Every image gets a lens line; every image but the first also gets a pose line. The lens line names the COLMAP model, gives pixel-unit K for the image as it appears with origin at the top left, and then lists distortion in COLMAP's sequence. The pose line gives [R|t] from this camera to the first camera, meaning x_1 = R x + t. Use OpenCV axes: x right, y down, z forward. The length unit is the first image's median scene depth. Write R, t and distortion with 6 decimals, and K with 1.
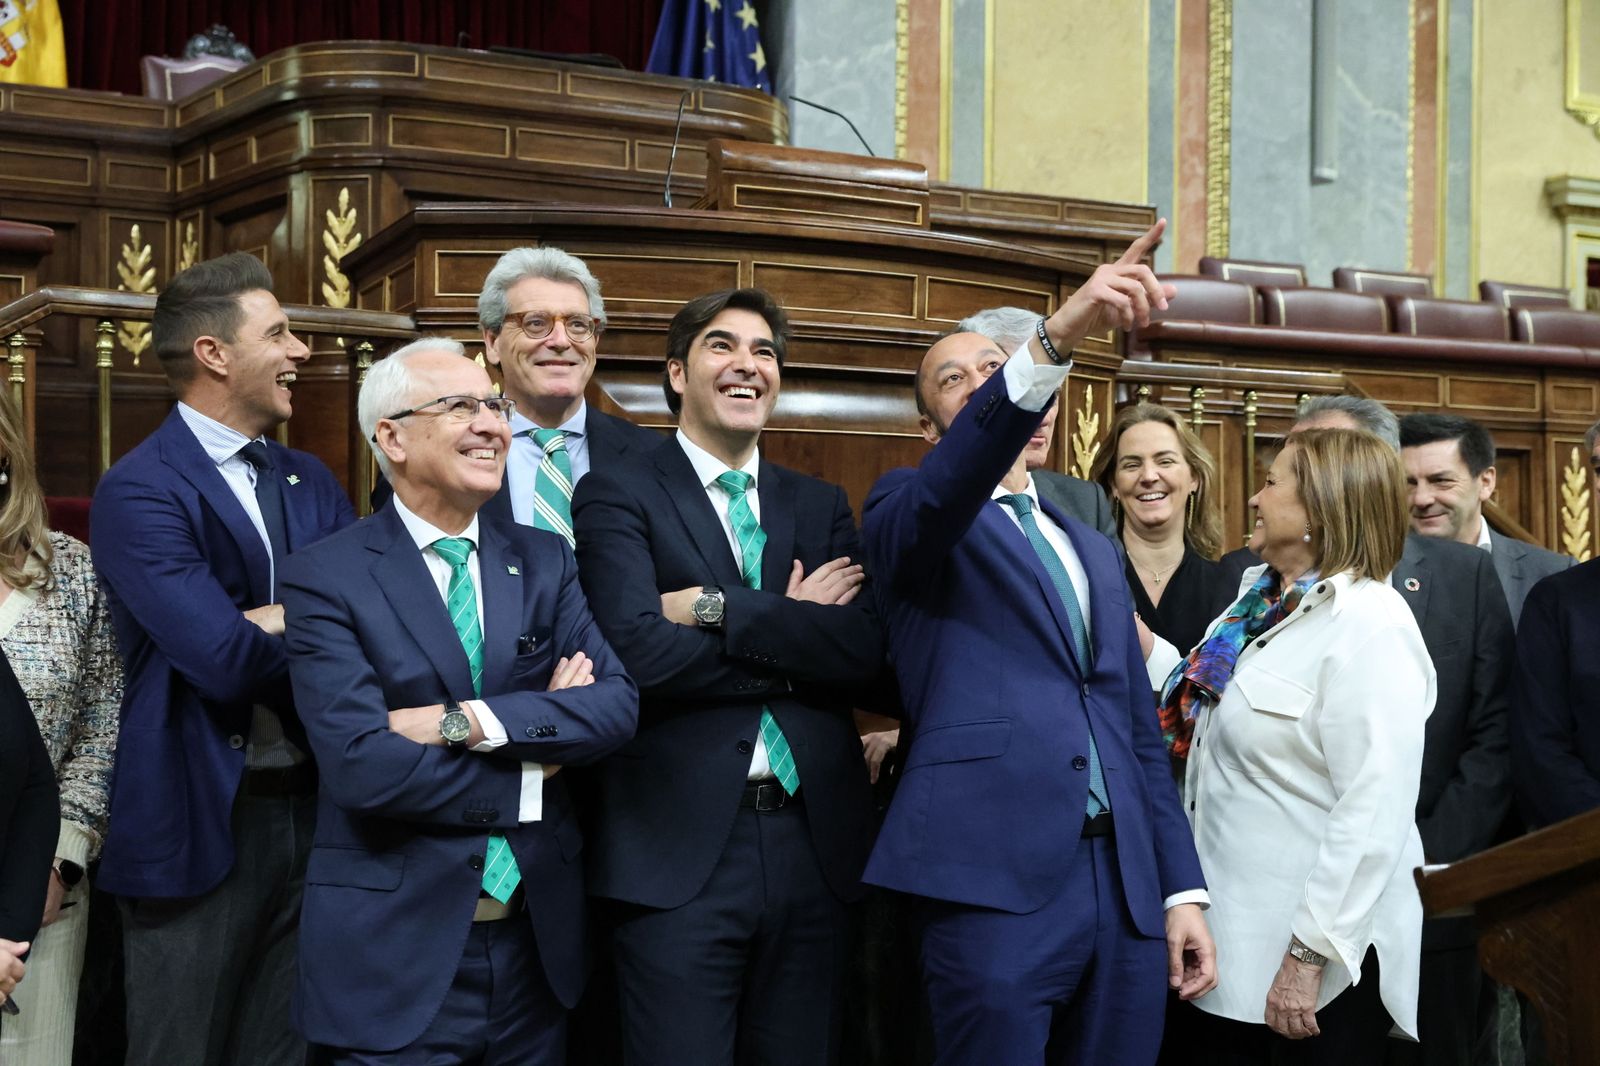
lens RADIAL K [[2091.7, 0, 813.1], [0, 2091.7, 498.8], [0, 0, 1]] dist [0.075111, 0.000000]
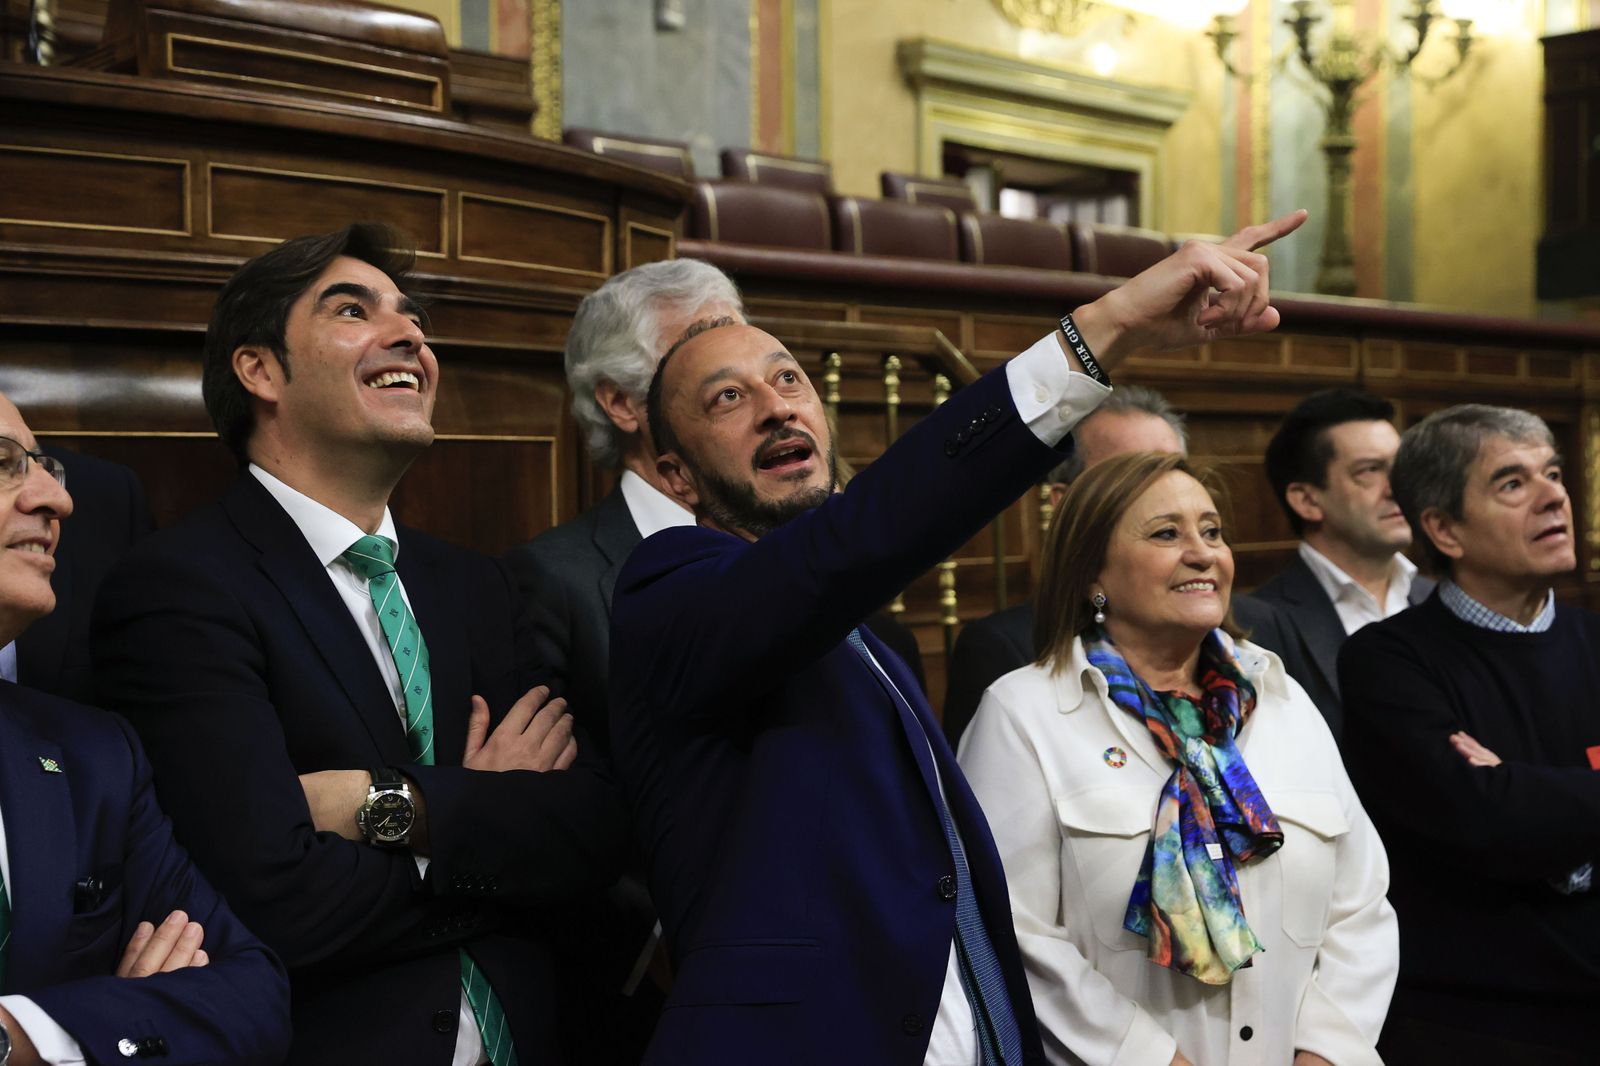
lens RADIAL K [[2549.2, 0, 876.9], [0, 2549.2, 519.3], [0, 0, 1]] dist [0.163048, 0.000000]
pose [[0.917898, -0.024693, 0.396047, -0.113325], [0.003900, 0.998575, 0.053222, -0.035194], [-0.396797, -0.047307, 0.916687, 0.155337]]
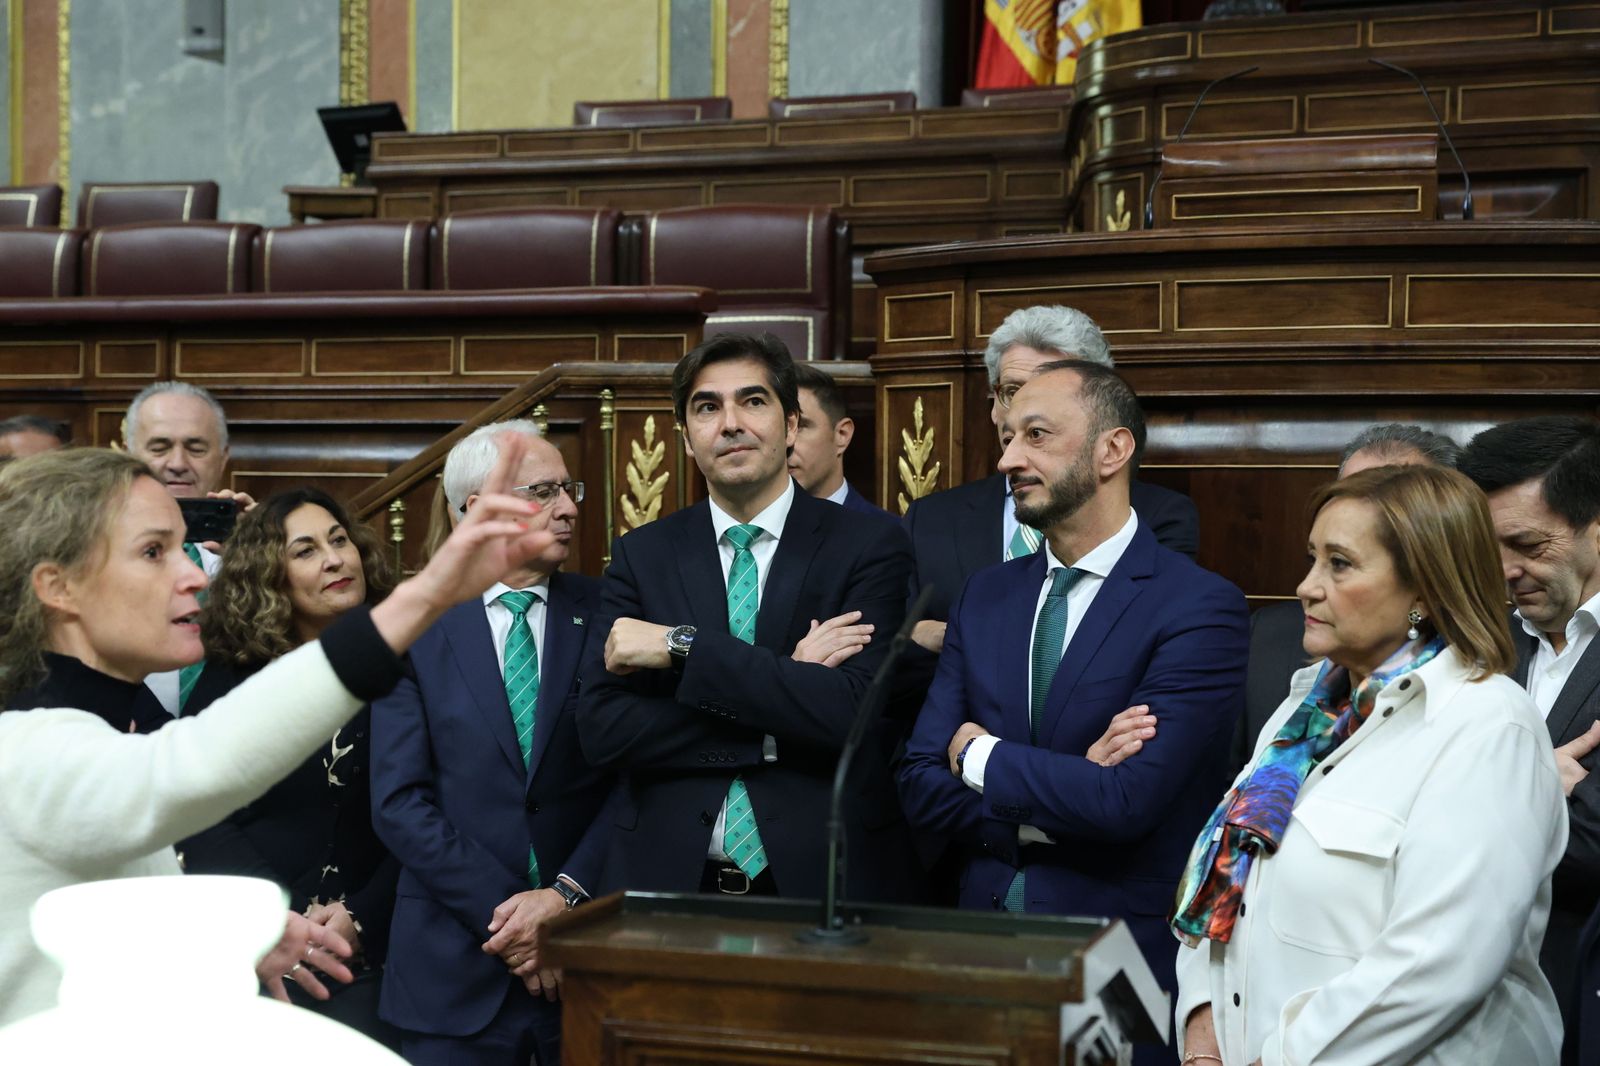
lens RADIAL K [[2549.2, 0, 786.9], [0, 2549.2, 517.6], [0, 0, 1]] dist [0.163048, 0.000000]
pose [[0.706418, -0.000331, -0.707794, 0.468356], [0.026478, 0.999312, 0.025960, -0.032740], [0.707299, -0.037080, 0.705941, 0.071218]]
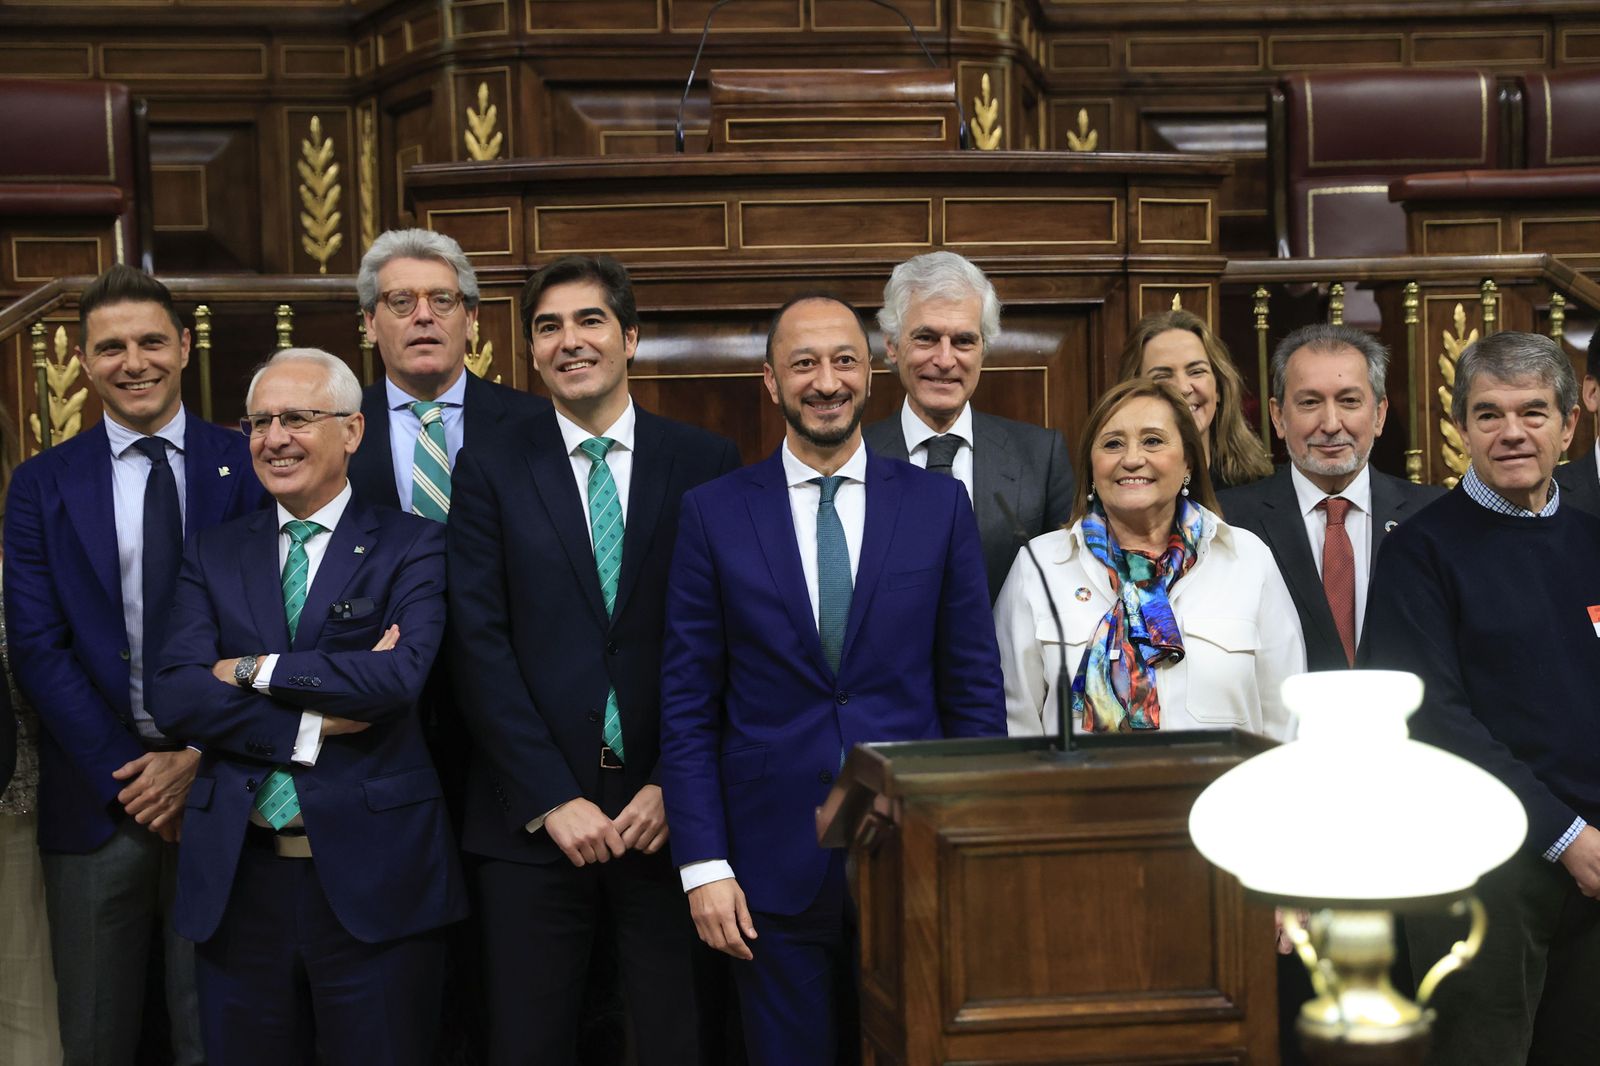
lens RADIAL K [[3431.4, 0, 816.6], [0, 3431.4, 558.6], [0, 0, 1]] dist [0.332575, 0.000000]
pose [[0.946743, -0.013913, -0.321689, 0.381635], [0.043020, 0.995574, 0.083553, -0.059189], [0.319103, -0.092942, 0.943152, -0.379493]]
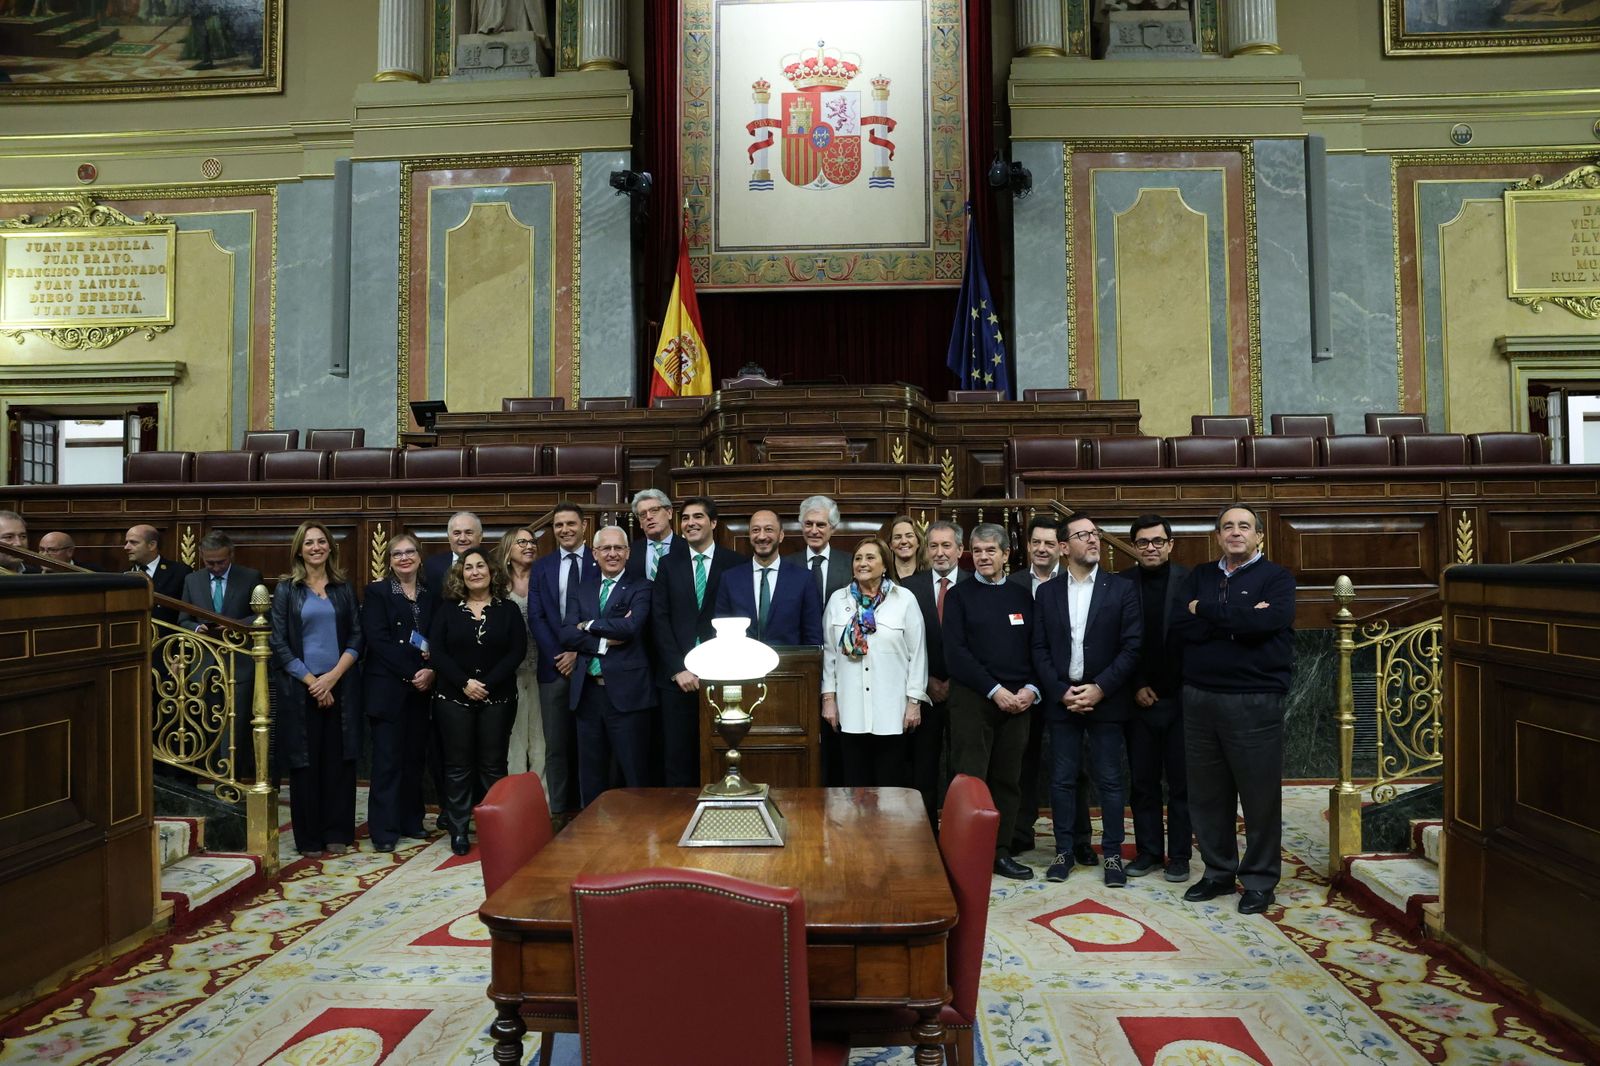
lens RADIAL K [[1289.3, 0, 786.8], [0, 1289.3, 504.2], [0, 0, 1]] dist [-0.086488, 0.040530]
pose [[0.867549, -0.036101, -0.496039, 0.661442], [0.036834, 0.999287, -0.008306, -0.045523], [0.495986, -0.011065, 0.868260, -0.429424]]
